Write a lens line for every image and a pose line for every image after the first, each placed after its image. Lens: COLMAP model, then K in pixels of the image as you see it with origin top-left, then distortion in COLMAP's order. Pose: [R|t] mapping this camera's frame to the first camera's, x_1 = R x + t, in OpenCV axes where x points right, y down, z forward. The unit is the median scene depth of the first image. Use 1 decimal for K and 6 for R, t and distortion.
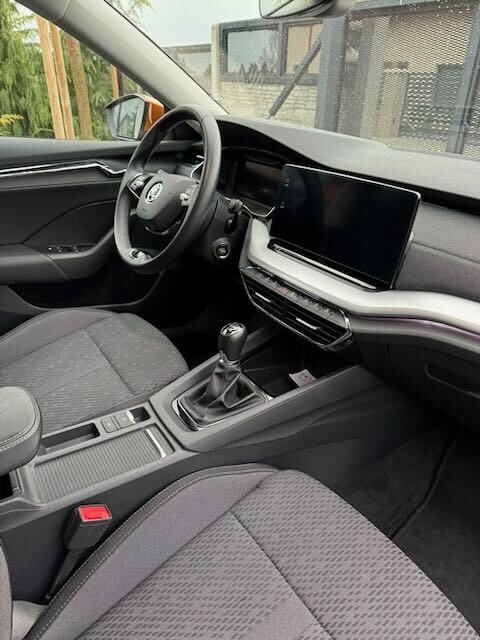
lens RADIAL K [[462.1, 0, 240.0], [0, 462.1, 320.0], [0, 0, 1]] dist [-0.028928, 0.004521]
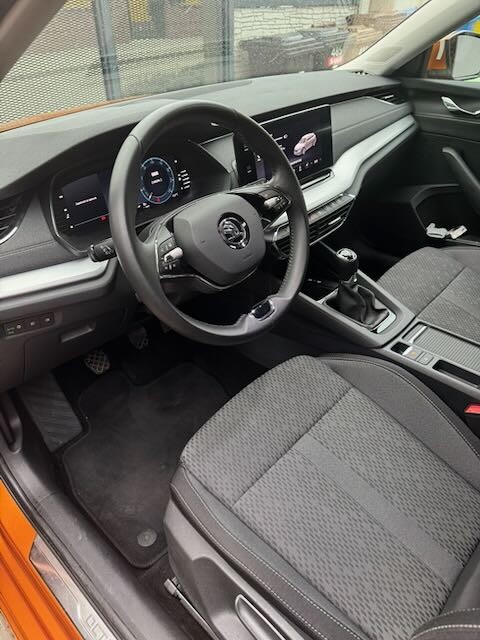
lens RADIAL K [[462.1, 0, 240.0], [0, 462.1, 320.0], [0, 0, 1]] dist [-0.028928, 0.004521]
pose [[-0.243035, -0.624458, 0.742284, -0.856549], [0.425661, 0.618959, 0.660077, -0.722757], [-0.871635, 0.476383, 0.115379, 1.058761]]
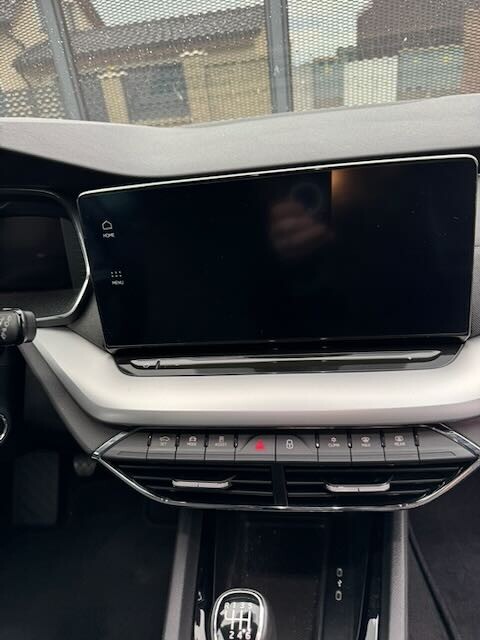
lens RADIAL K [[438.1, 0, 242.2], [0, 438.1, 319.2], [0, 0, 1]] dist [0.073732, -0.112900]
pose [[0.635444, -0.426702, 0.643534, -0.124618], [0.452987, 0.880954, 0.136833, -0.219181], [-0.625311, 0.204563, 0.753087, 0.610648]]
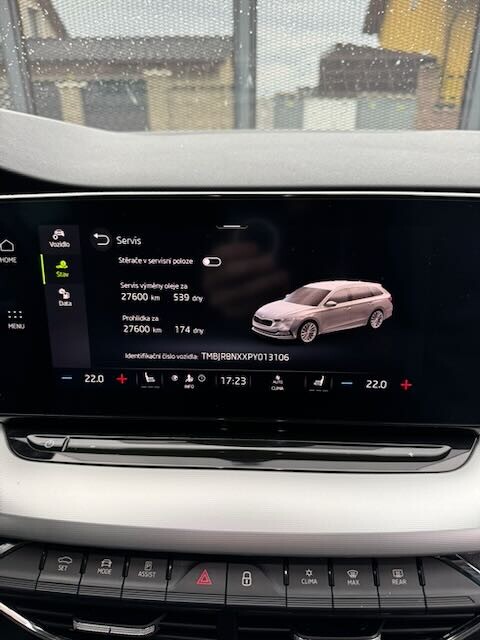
lens RADIAL K [[462.1, 0, 240.0], [0, 462.1, 320.0], [0, 0, 1]] dist [-0.028928, 0.004521]
pose [[0.585636, -0.346644, 0.732713, -0.049129], [0.381639, 0.915400, 0.128040, -0.232580], [-0.715109, 0.204647, 0.668385, 0.681658]]
